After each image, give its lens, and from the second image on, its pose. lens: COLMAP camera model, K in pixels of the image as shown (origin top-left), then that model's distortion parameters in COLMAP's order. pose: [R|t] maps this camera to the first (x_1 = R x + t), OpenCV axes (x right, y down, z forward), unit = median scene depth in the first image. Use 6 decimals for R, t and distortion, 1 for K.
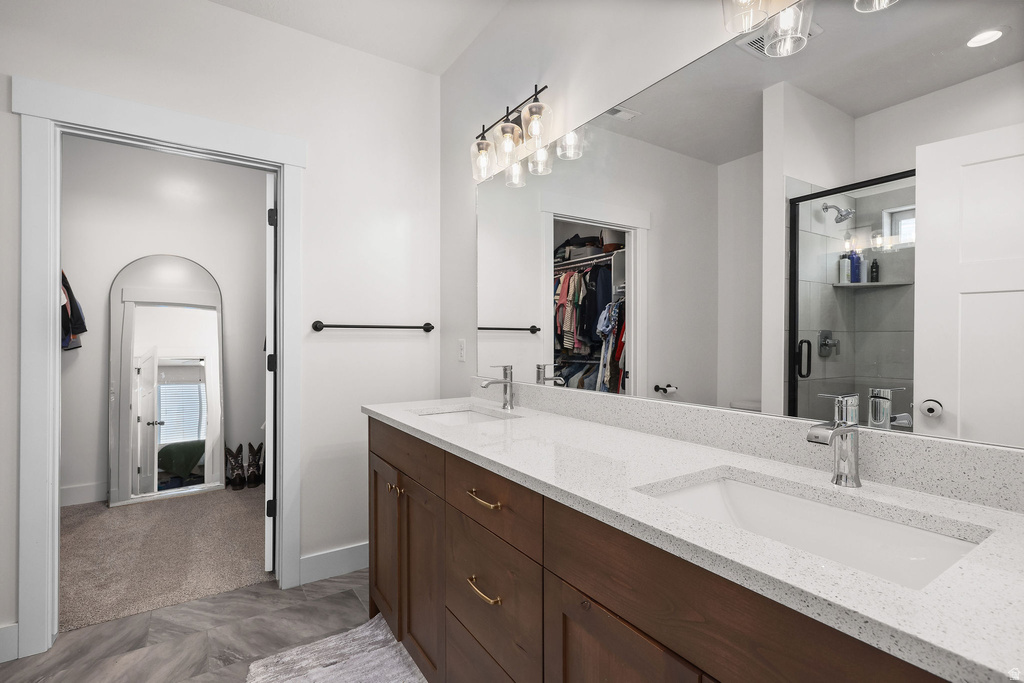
lens RADIAL K [[474.8, 0, 515.3], [0, 474.8, 342.1], [0, 0, 1]] dist [0.002416, -0.001048]
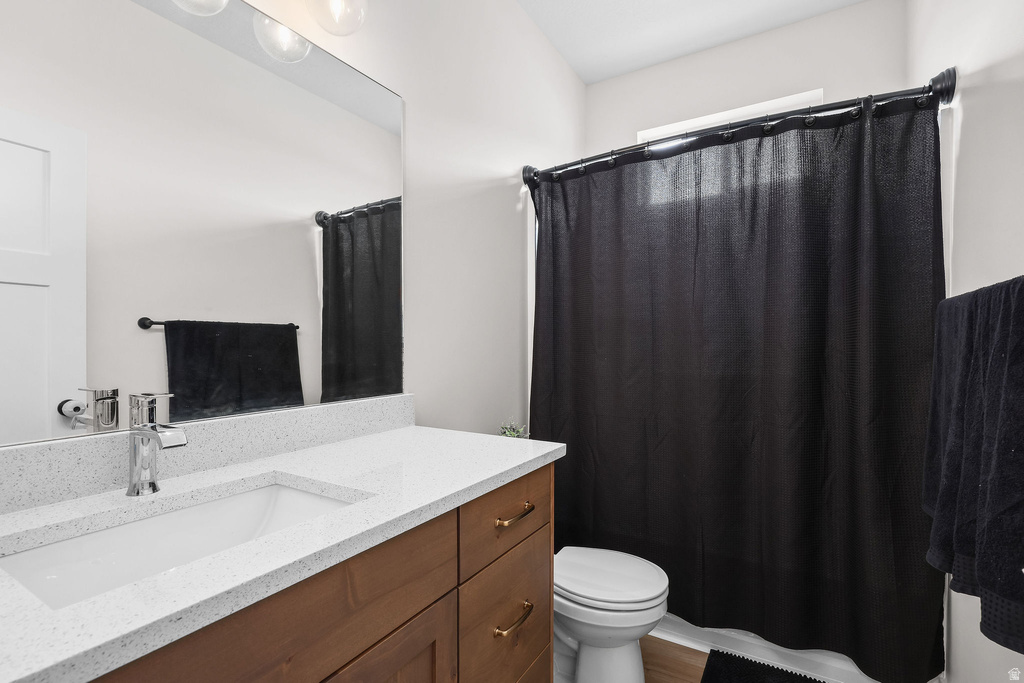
lens RADIAL K [[474.8, 0, 513.4], [0, 474.8, 341.5], [0, 0, 1]] dist [0.002416, -0.001048]
pose [[-0.426413, 0.006397, 0.904506, -1.064826], [-0.000137, 0.999975, -0.007137, 0.015316], [-0.904529, -0.003167, -0.426401, 1.696470]]
